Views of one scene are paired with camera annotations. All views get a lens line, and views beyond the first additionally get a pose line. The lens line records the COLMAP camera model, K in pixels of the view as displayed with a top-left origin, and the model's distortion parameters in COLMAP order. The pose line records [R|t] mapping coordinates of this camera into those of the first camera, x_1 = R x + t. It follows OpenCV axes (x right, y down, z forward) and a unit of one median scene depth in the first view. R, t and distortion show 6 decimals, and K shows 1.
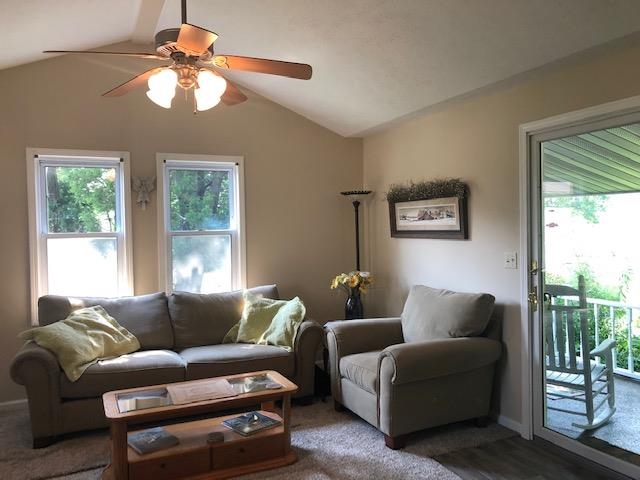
lens RADIAL K [[524.1, 0, 319.8], [0, 524.1, 237.6], [0, 0, 1]] dist [0.037286, -0.007695]
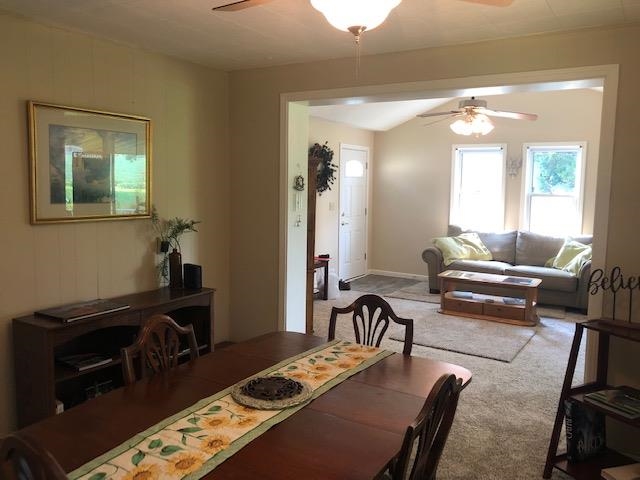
lens RADIAL K [[524.1, 0, 320.4], [0, 524.1, 238.4], [0, 0, 1]] dist [0.037286, -0.007695]
pose [[0.574585, 0.116469, -0.810115, 0.726662], [-0.038948, 0.992593, 0.115079, -0.039011], [0.817518, -0.034570, 0.574865, -0.460708]]
